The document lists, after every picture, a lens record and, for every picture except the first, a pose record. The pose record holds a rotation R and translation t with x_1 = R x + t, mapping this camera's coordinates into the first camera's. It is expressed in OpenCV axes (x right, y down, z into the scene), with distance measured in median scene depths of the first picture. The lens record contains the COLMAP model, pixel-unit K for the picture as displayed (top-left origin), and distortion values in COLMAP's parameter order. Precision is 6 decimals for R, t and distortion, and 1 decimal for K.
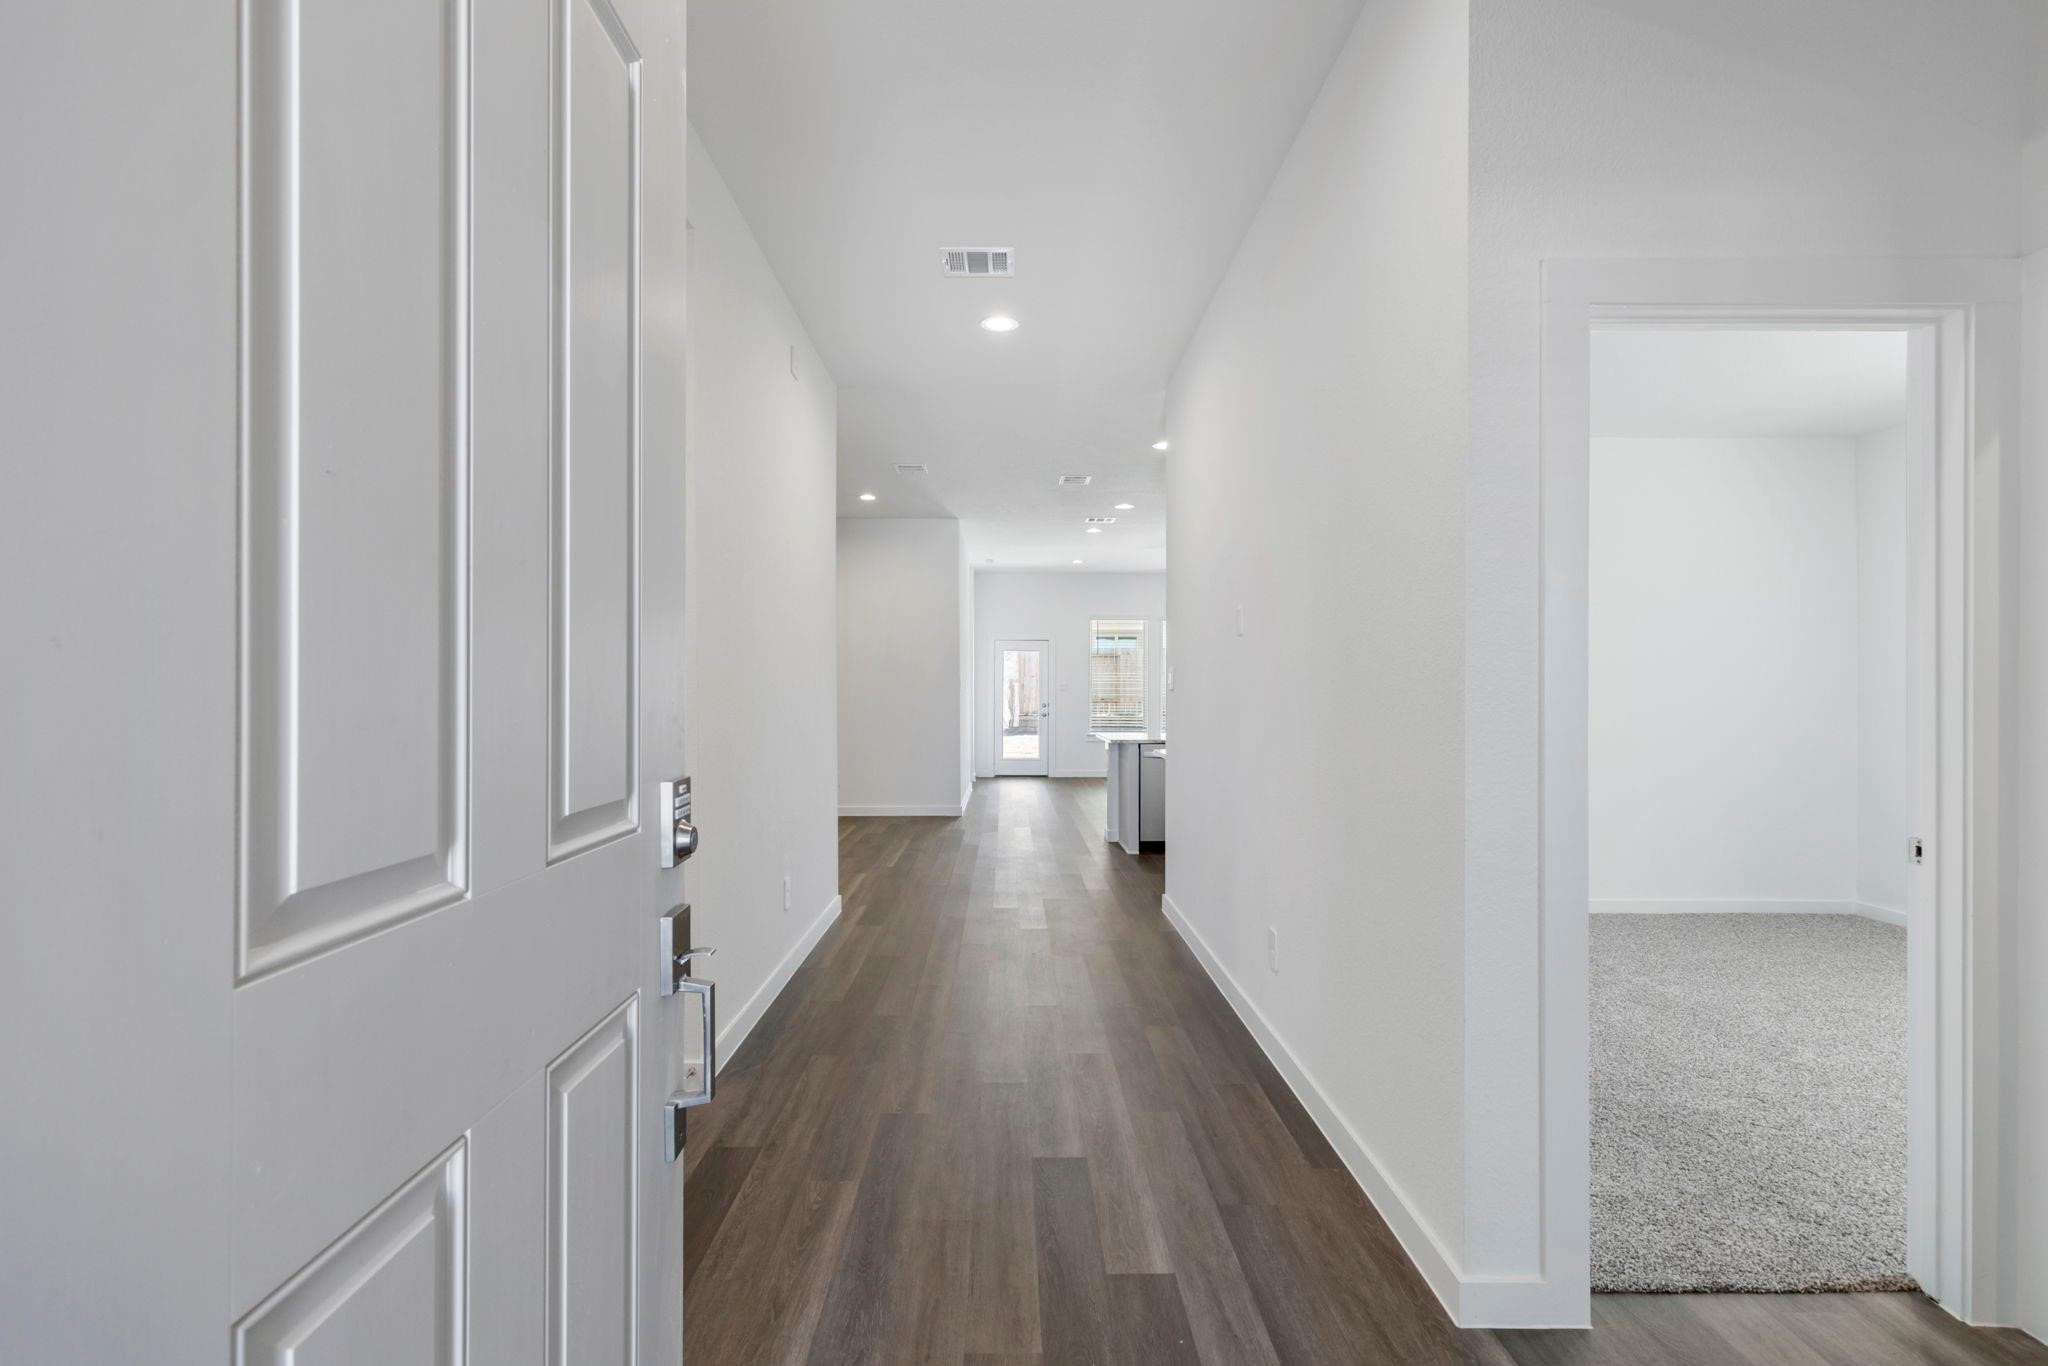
lens RADIAL K [[940.4, 0, 1023.2], [0, 940.4, 686.5], [0, 0, 1]] dist [0.000557, 0.000011]
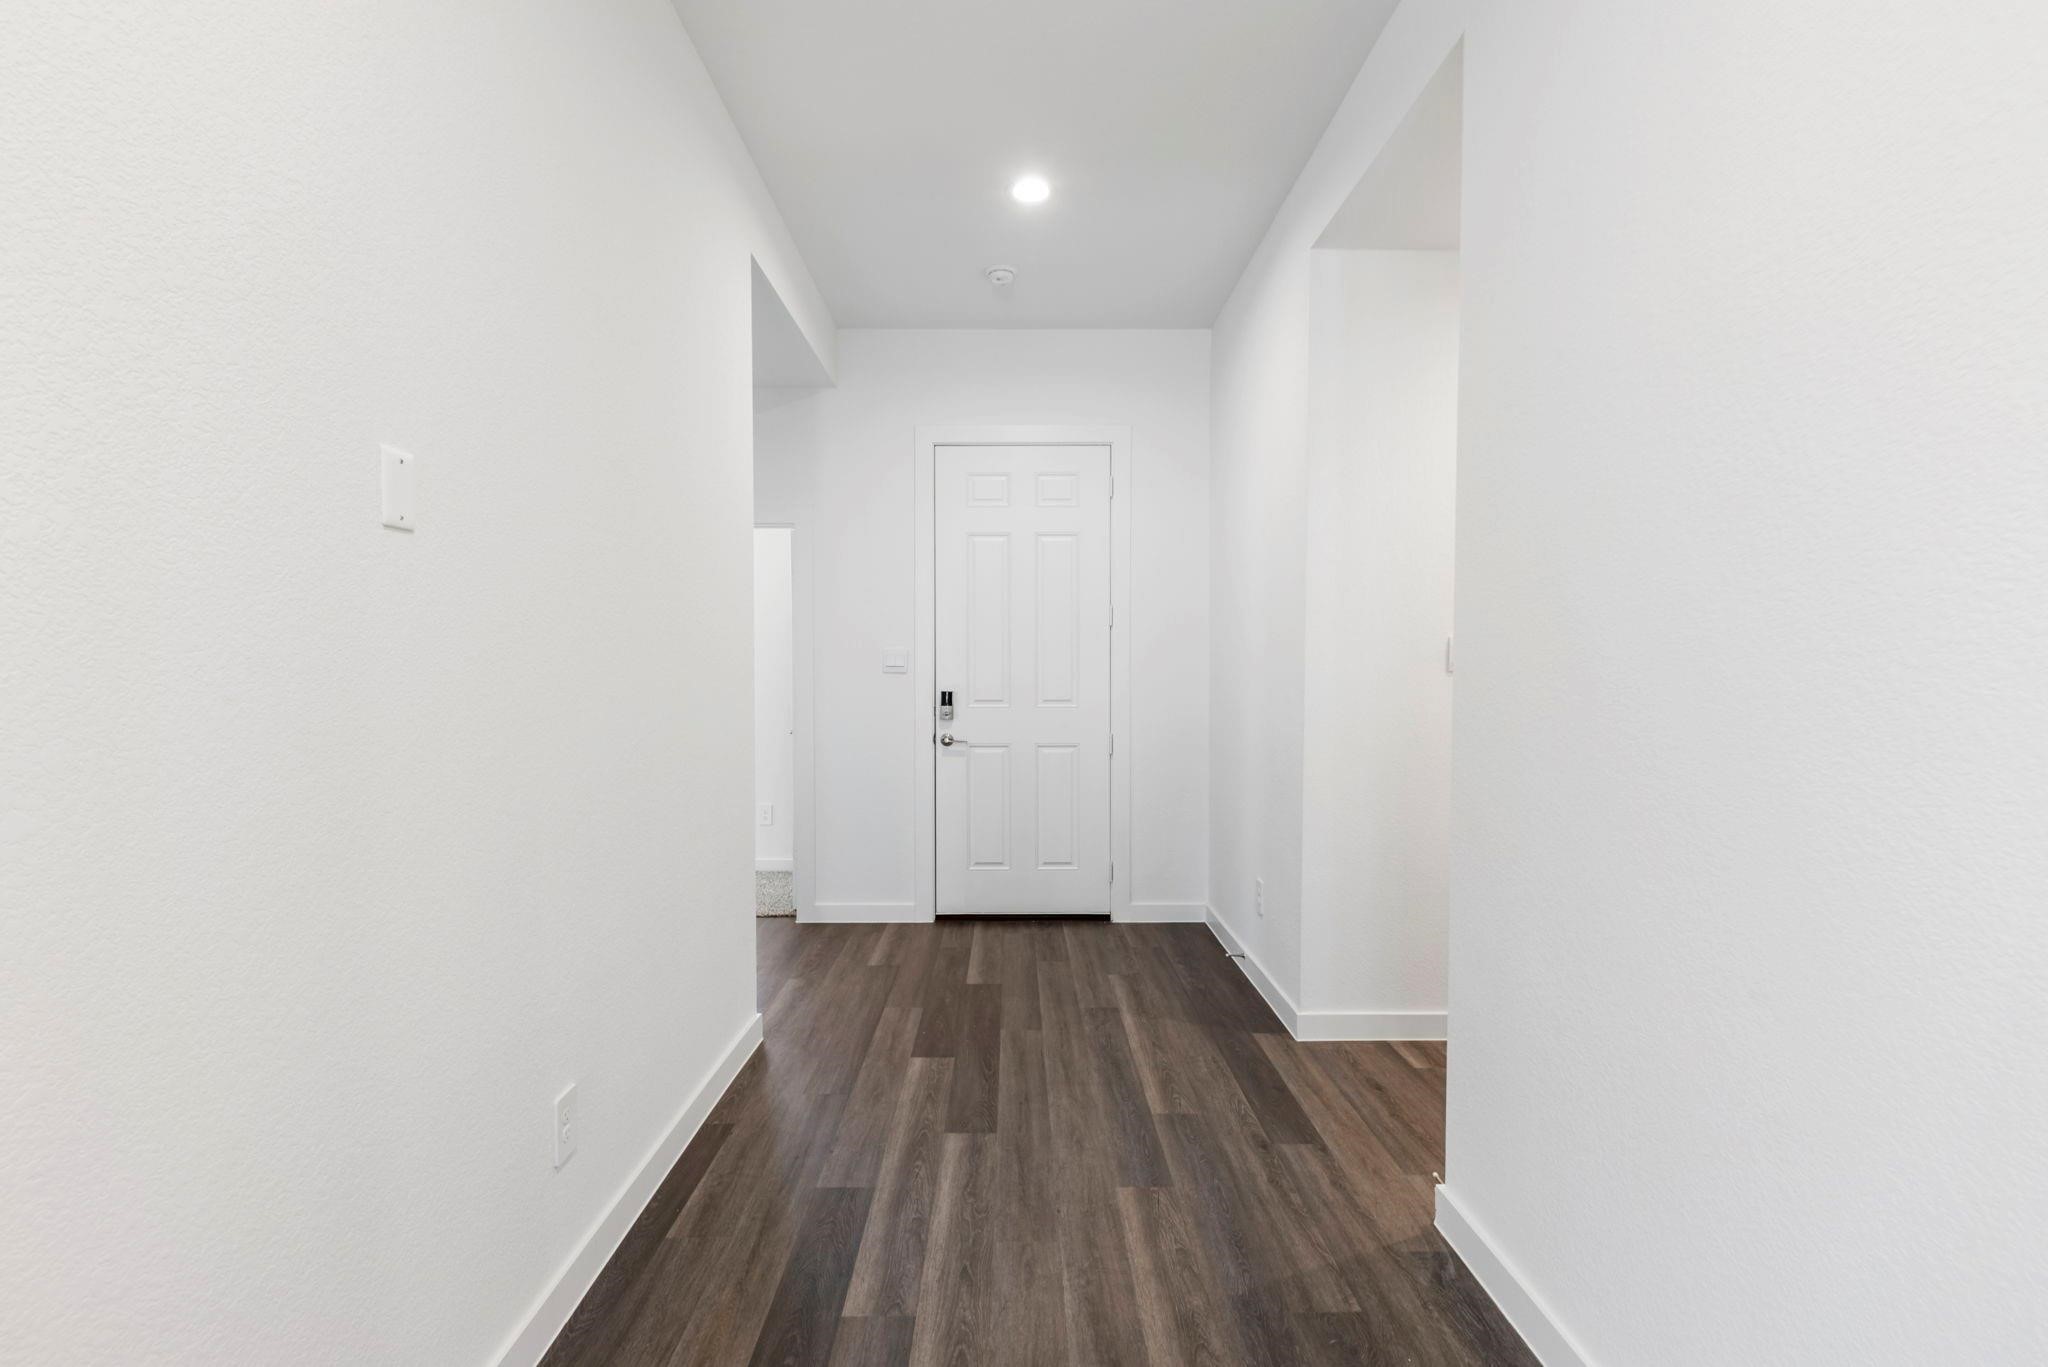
lens RADIAL K [[940.4, 0, 1023.9], [0, 940.4, 682.2], [0, 0, 1]] dist [0.000557, 0.000011]
pose [[-0.999989, 0.000909, 0.004583, -0.026960], [0.000923, 0.999995, 0.002984, 0.007159], [-0.004580, 0.002988, -0.999985, 2.164168]]
